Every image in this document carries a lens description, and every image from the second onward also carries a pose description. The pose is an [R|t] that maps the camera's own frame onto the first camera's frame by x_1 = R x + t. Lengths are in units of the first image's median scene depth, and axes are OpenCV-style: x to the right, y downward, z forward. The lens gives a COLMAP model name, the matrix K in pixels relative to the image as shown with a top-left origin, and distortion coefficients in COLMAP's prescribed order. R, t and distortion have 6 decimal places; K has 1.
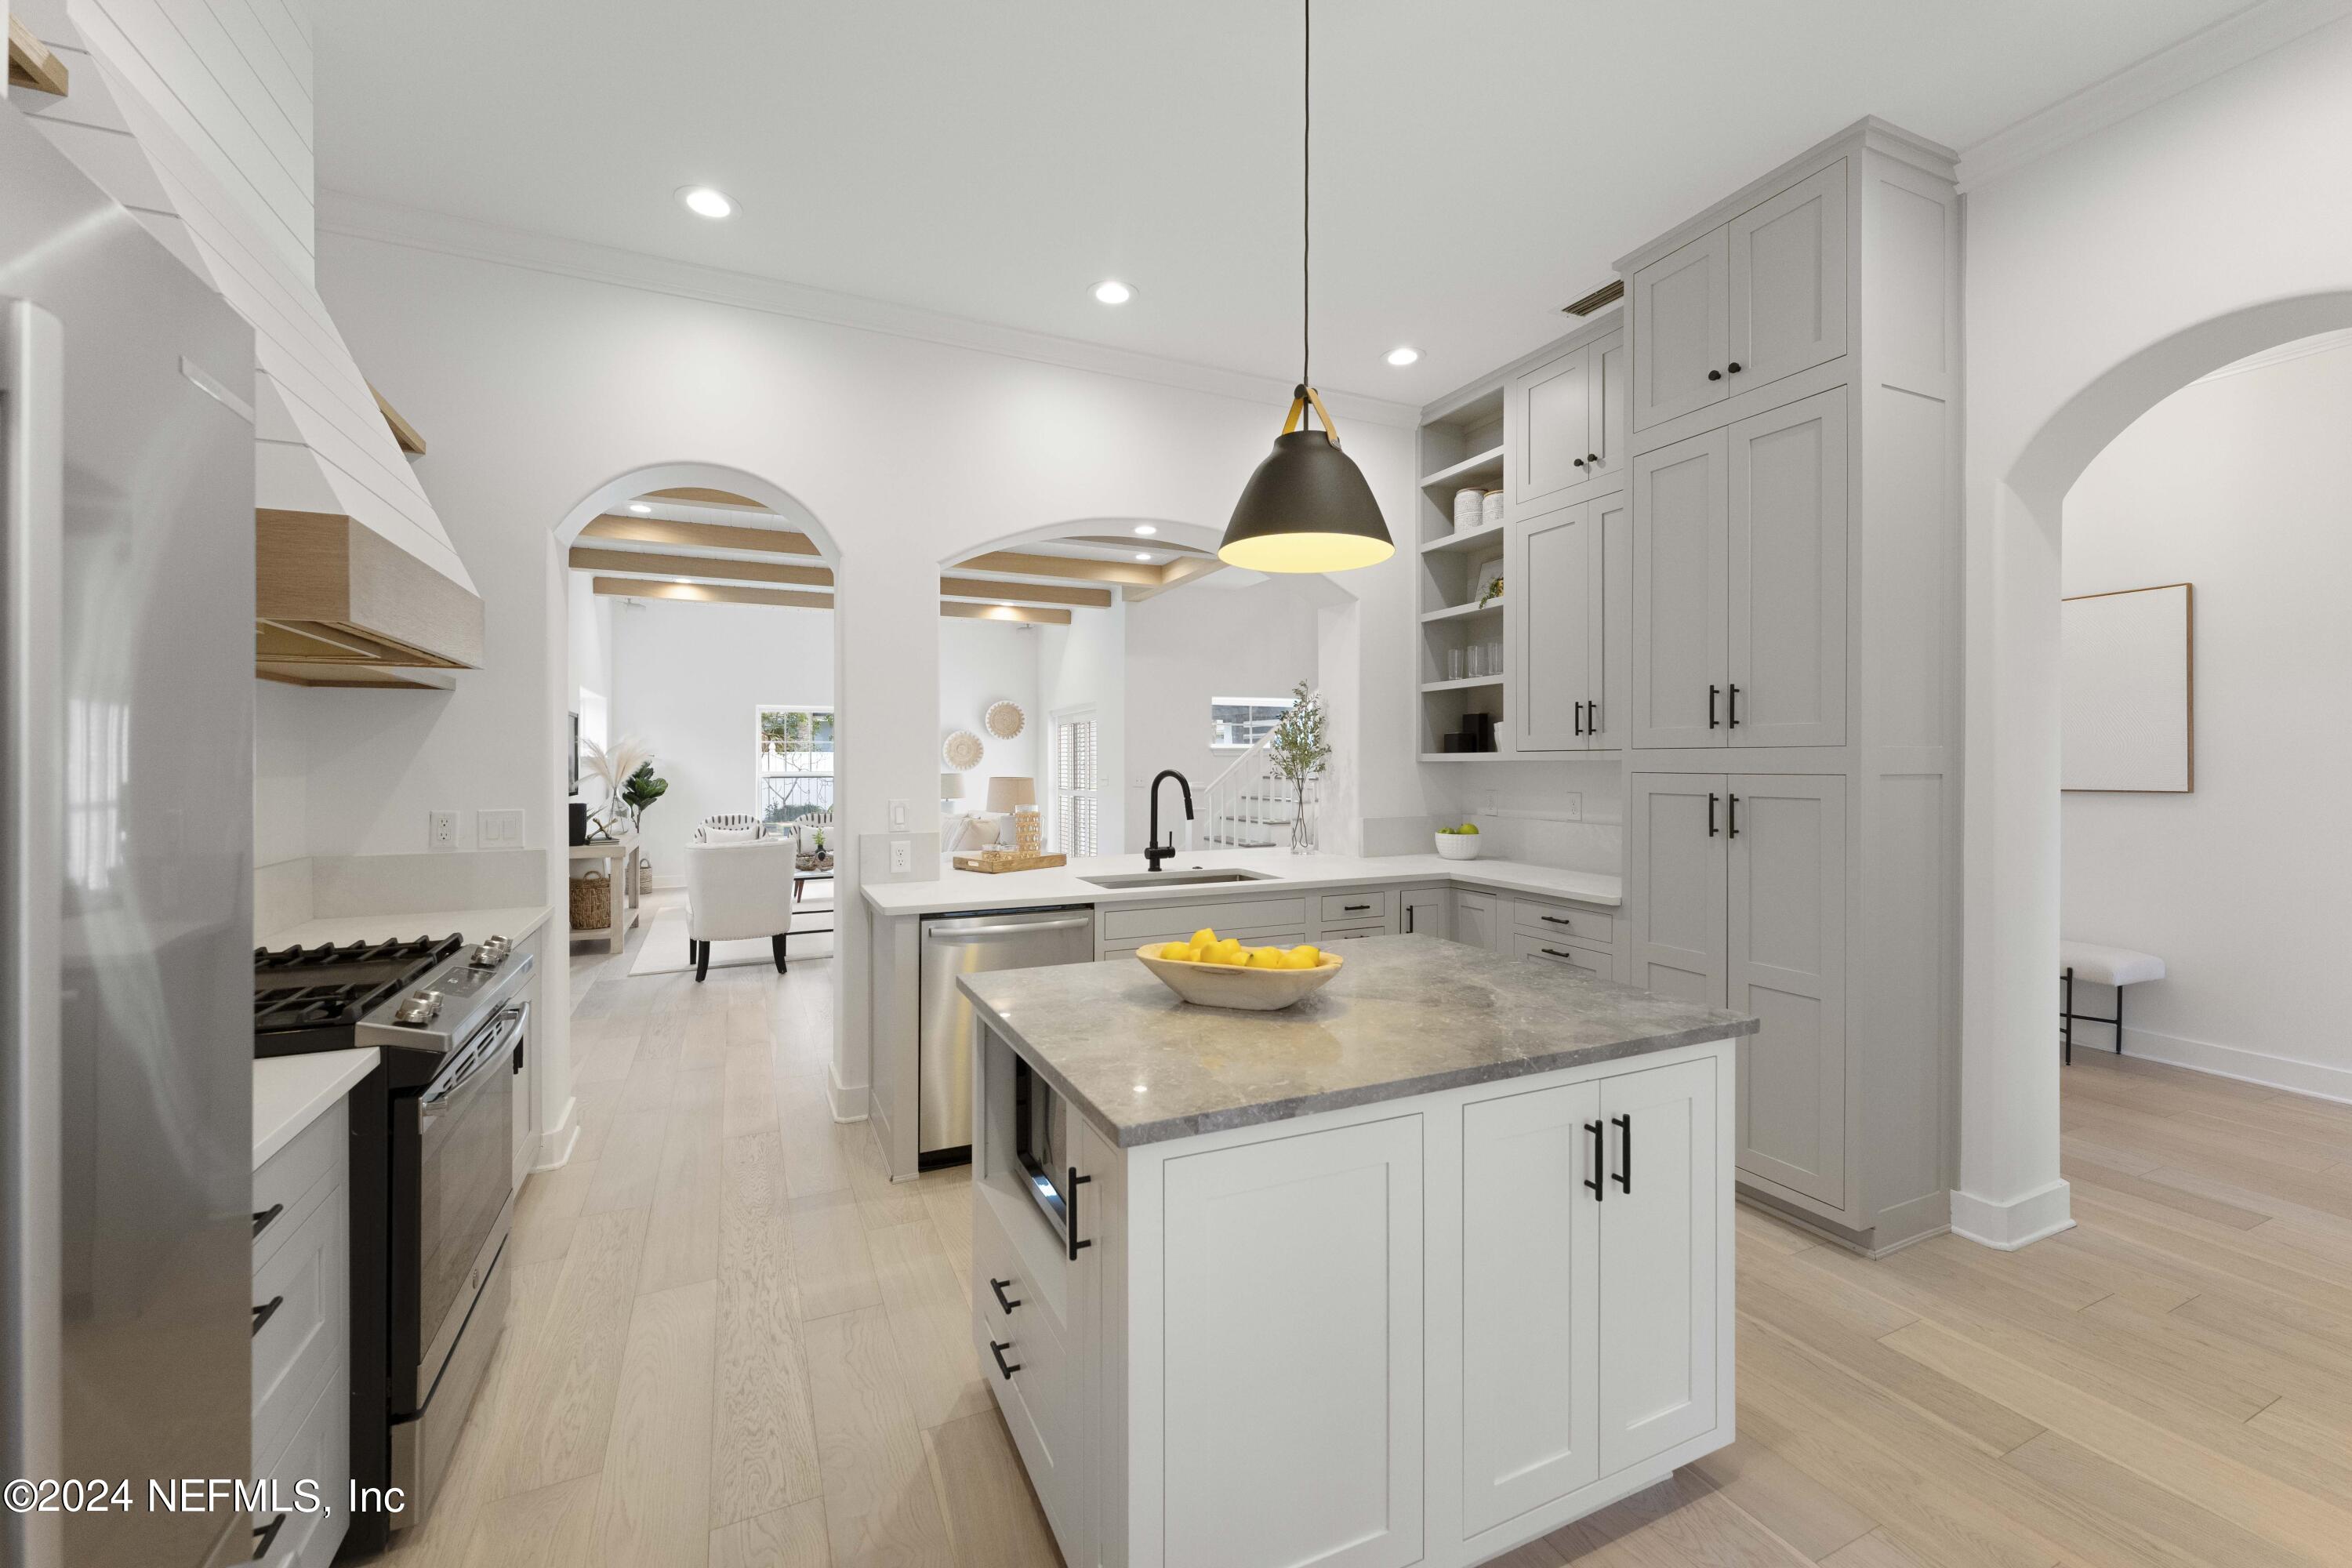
lens RADIAL K [[942.6, 0, 1162.4], [0, 942.6, 765.7], [0, 0, 1]] dist [0.001348, 0.000050]
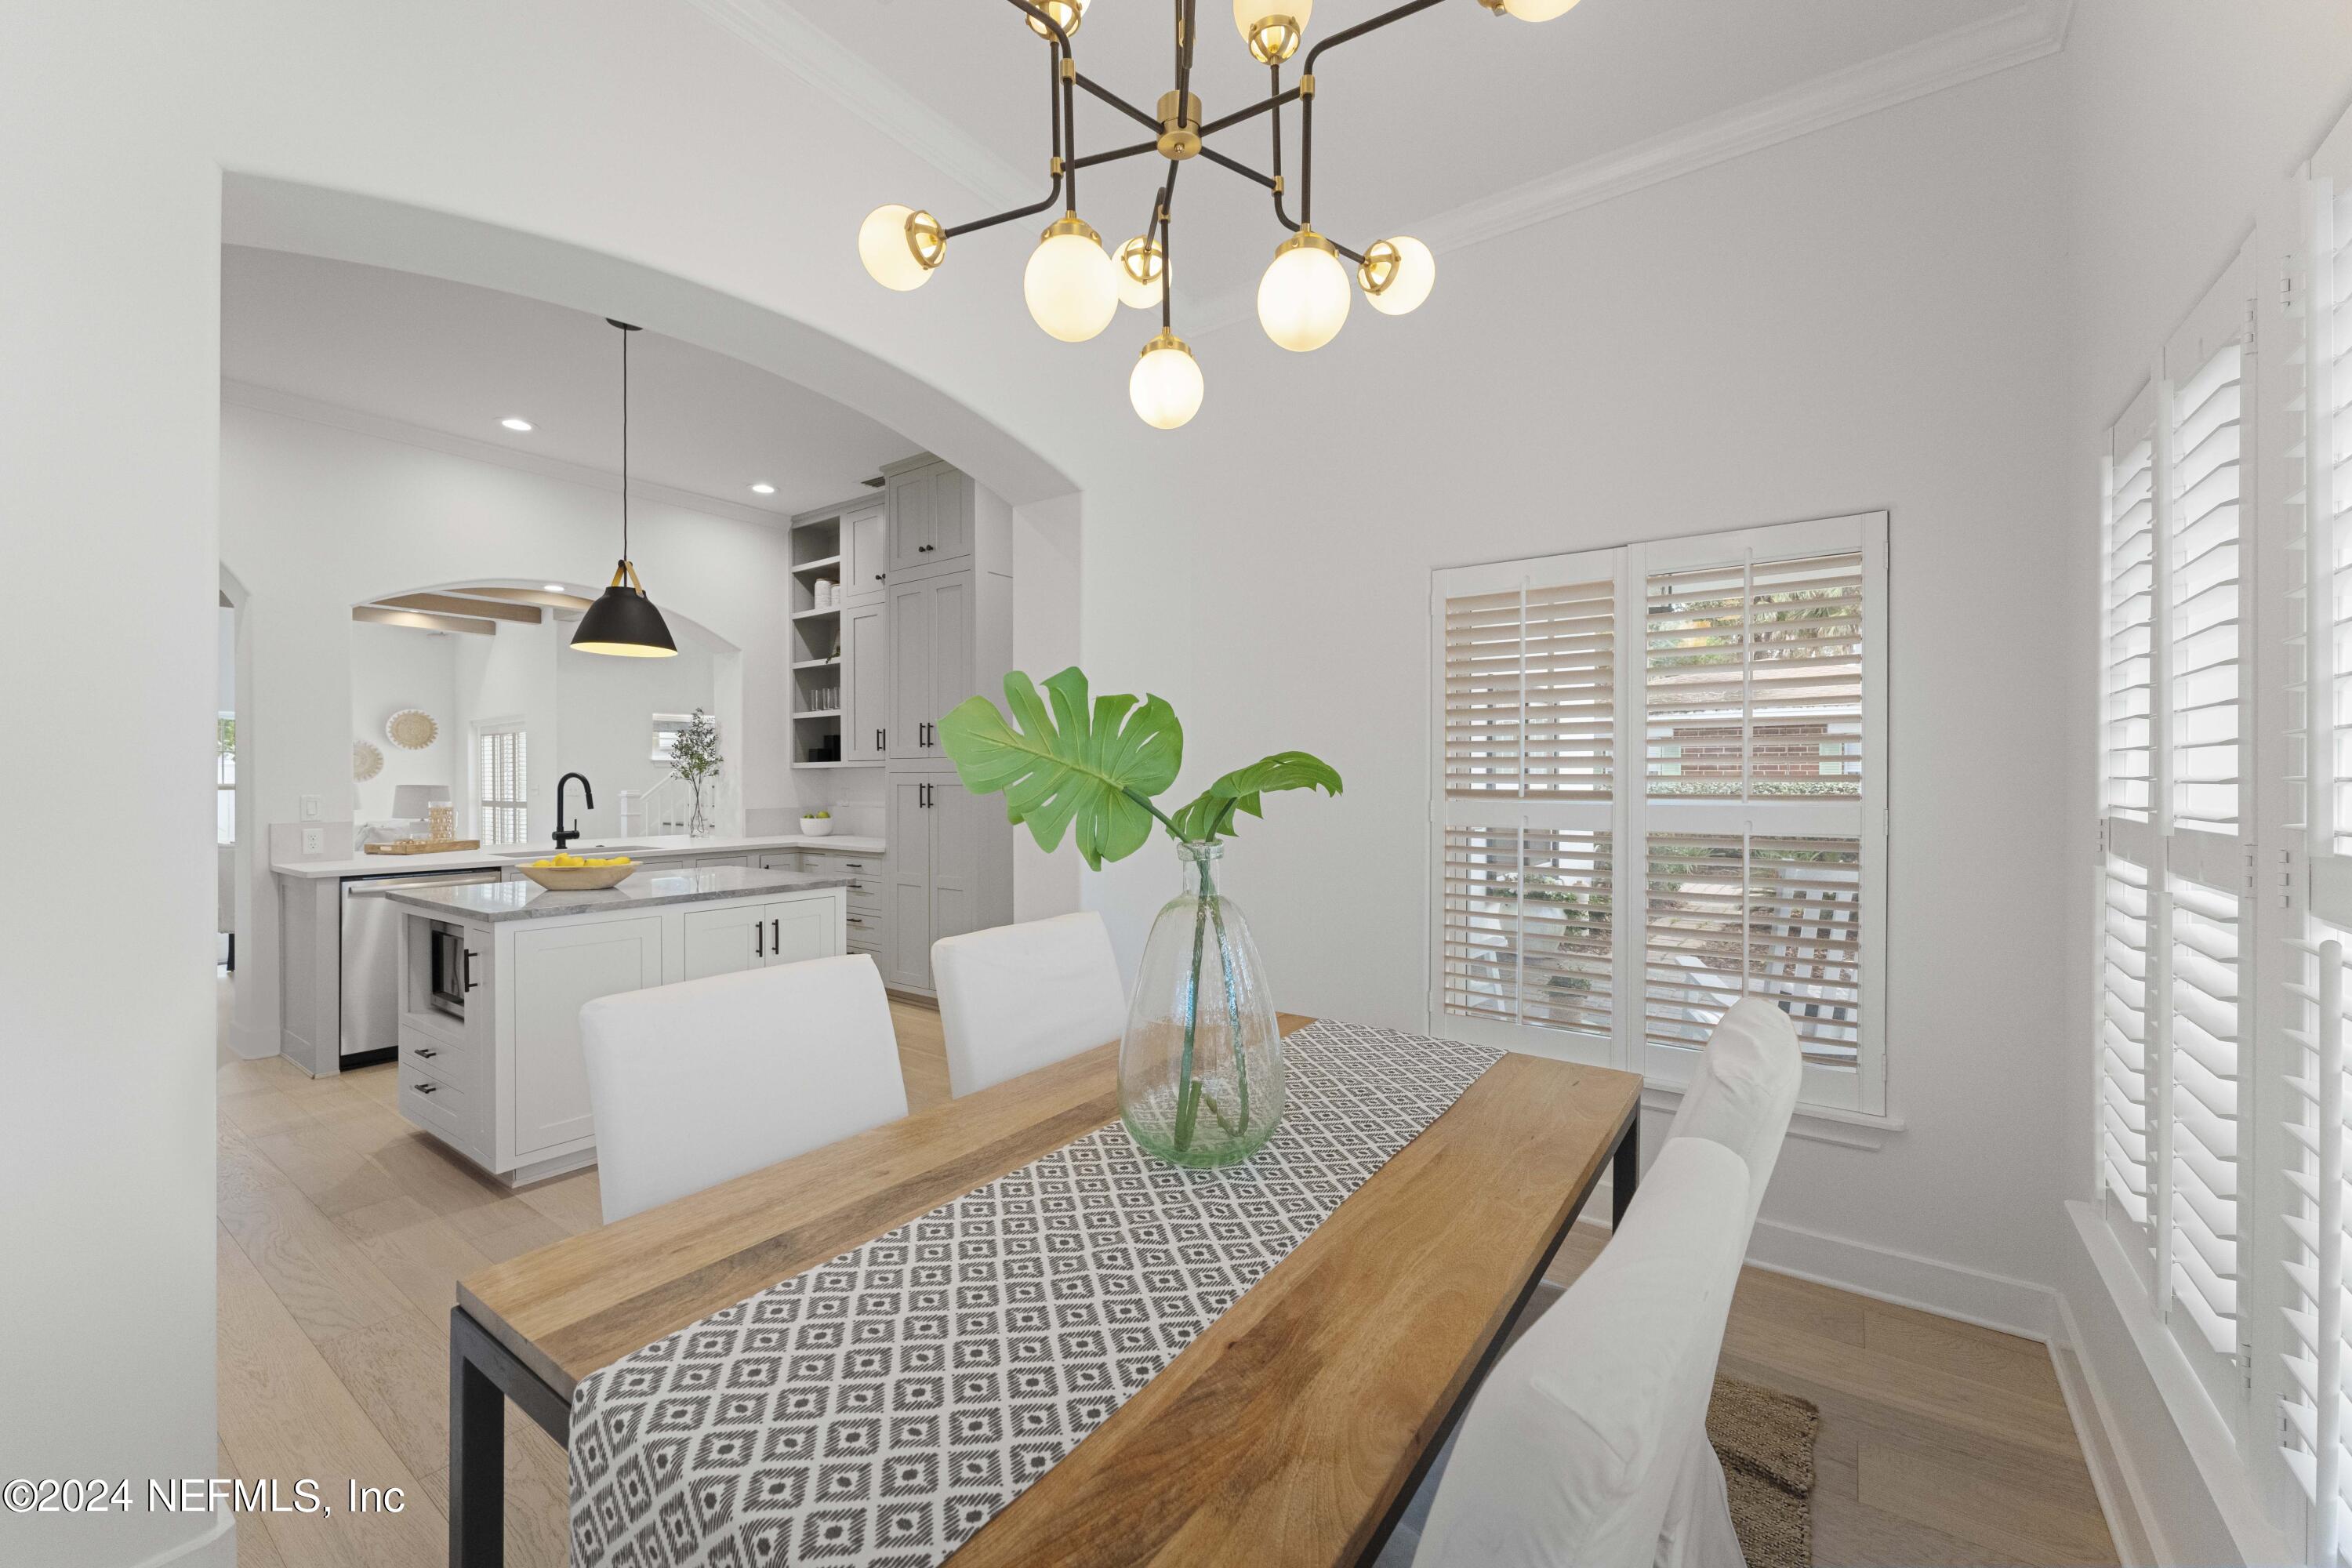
lens RADIAL K [[947.8, 0, 1175.6], [0, 947.8, 777.6], [0, 0, 1]] dist [0.001386, 0.000153]
pose [[0.869795, -0.002757, 0.493406, 0.084893], [0.004612, 0.999986, -0.002542, 0.018308], [-0.493392, 0.004487, 0.869795, -0.580520]]
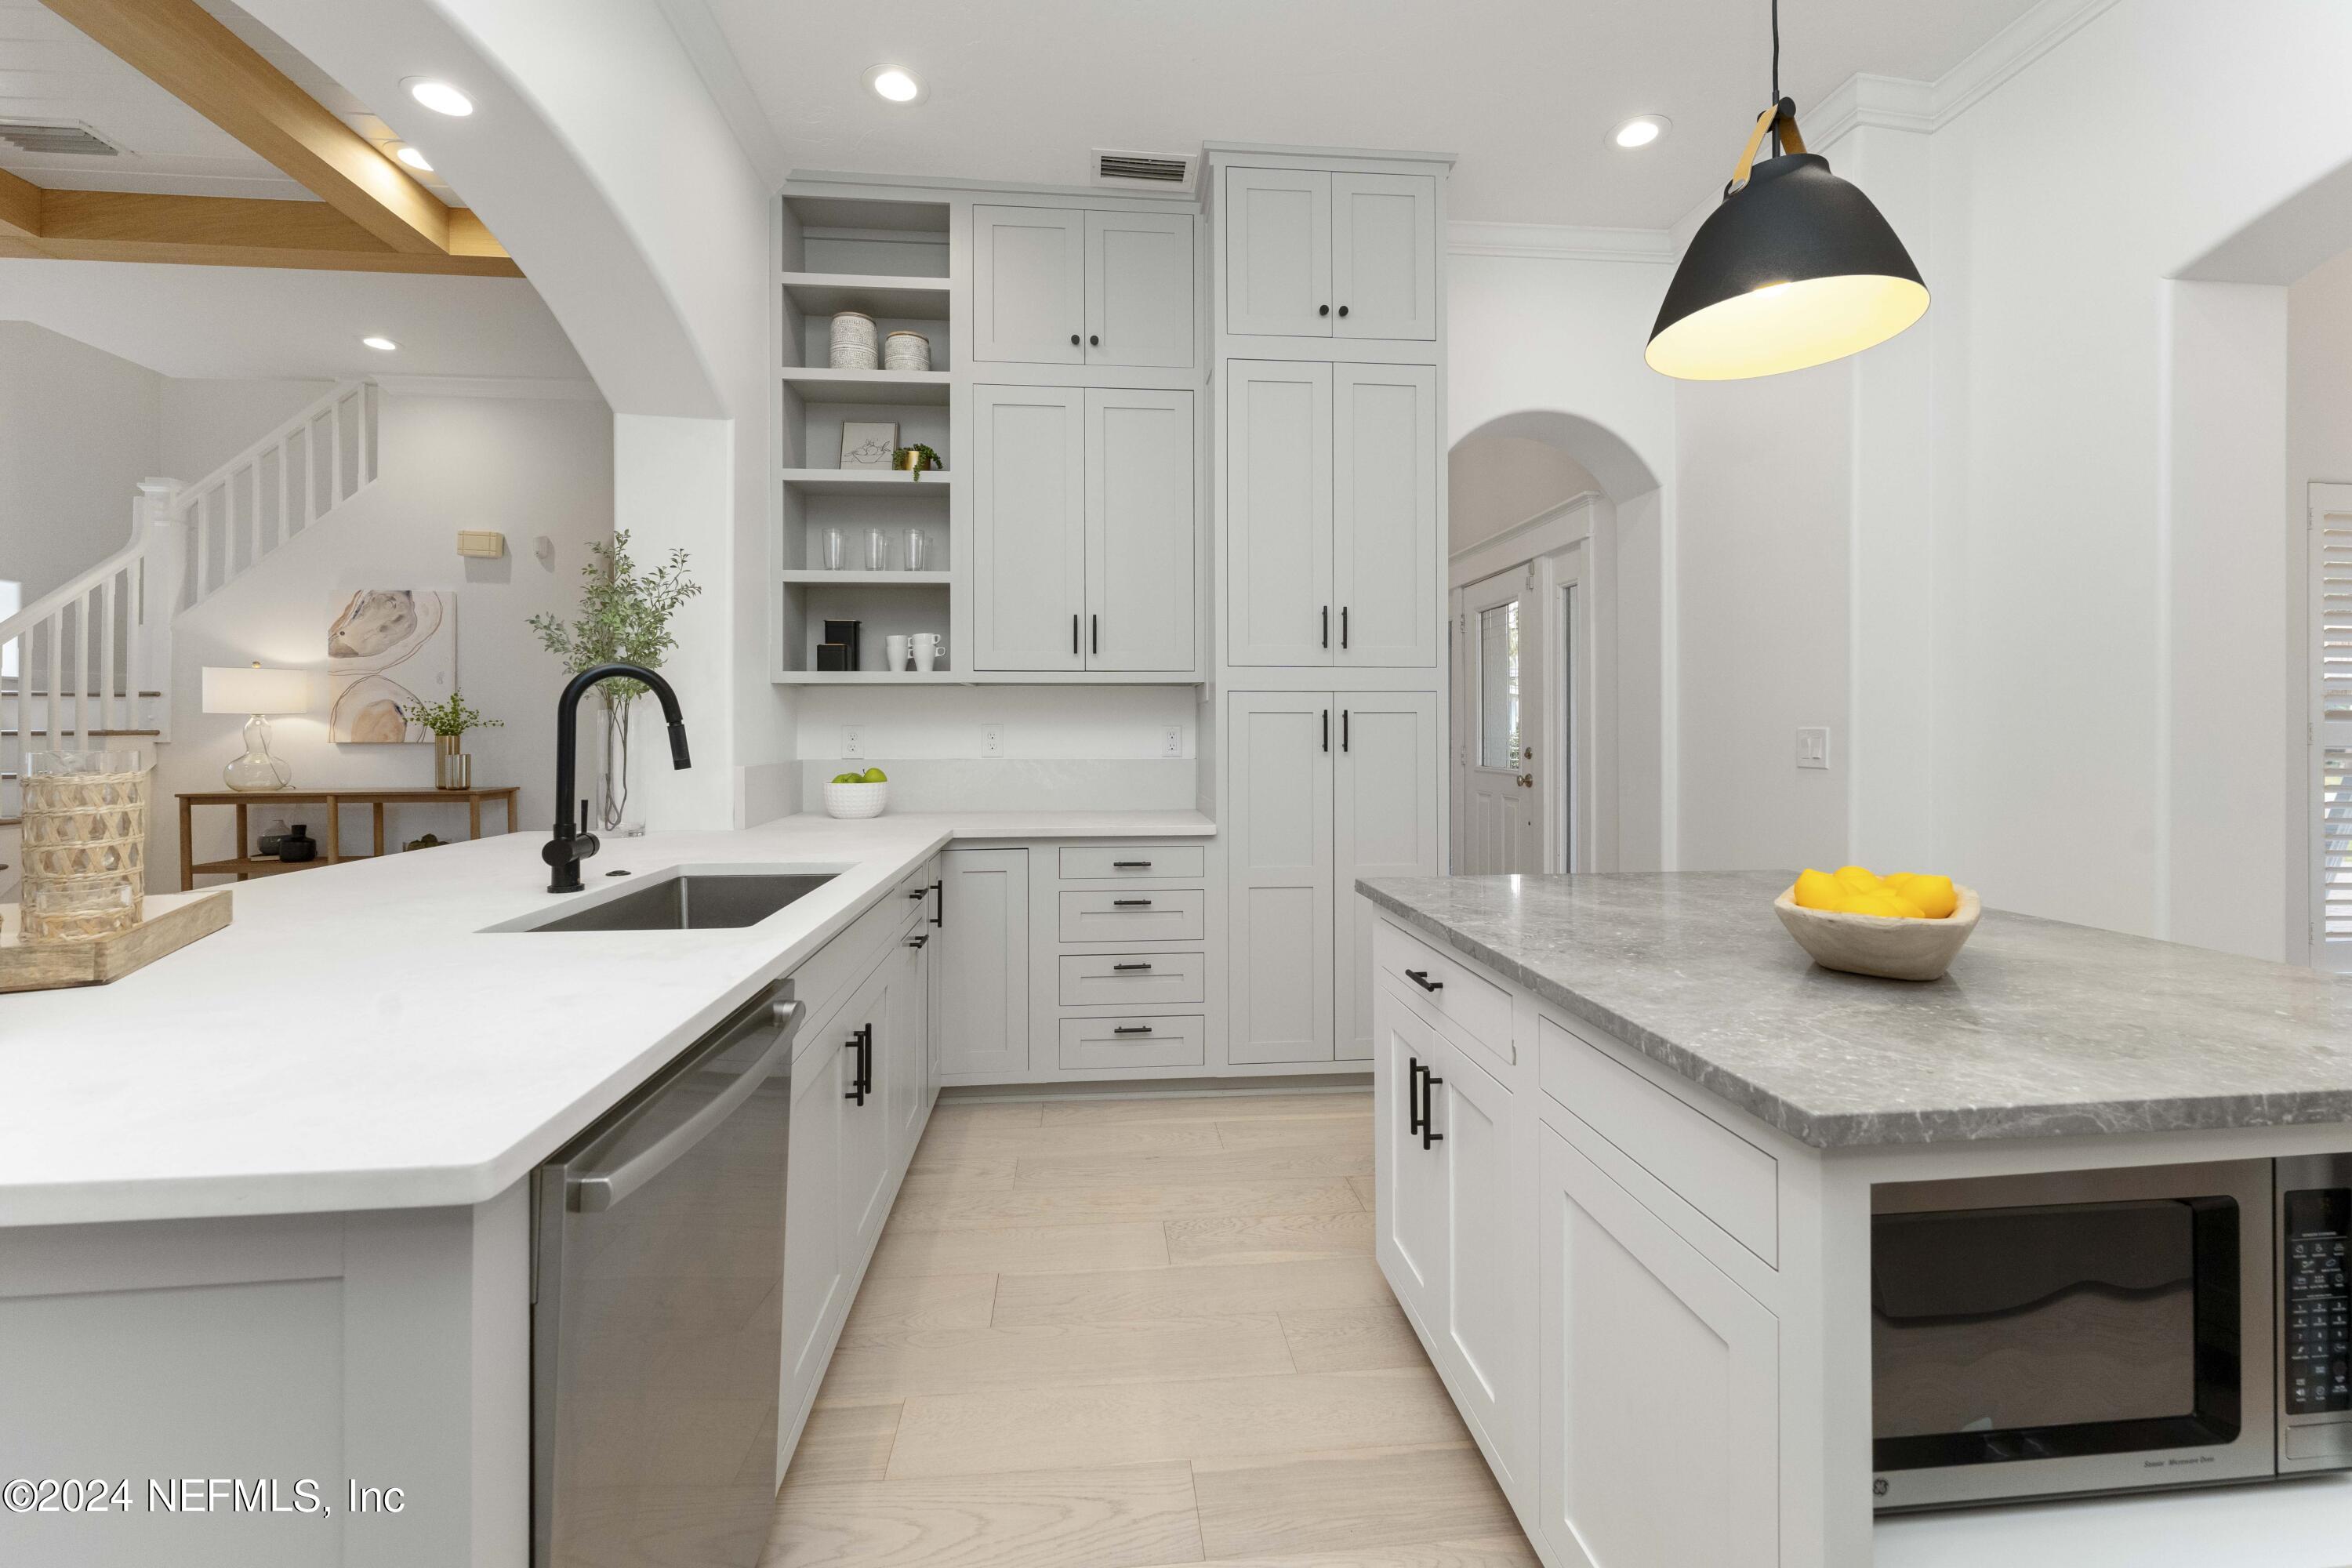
lens RADIAL K [[957.8, 0, 1176.0], [0, 957.8, 721.2], [0, 0, 1]] dist [0.000681, 0.000091]
pose [[0.324618, 0.003015, 0.945840, -0.342164], [0.005416, 0.999973, -0.005046, 0.033446], [-0.945830, 0.006760, 0.324593, 0.591536]]
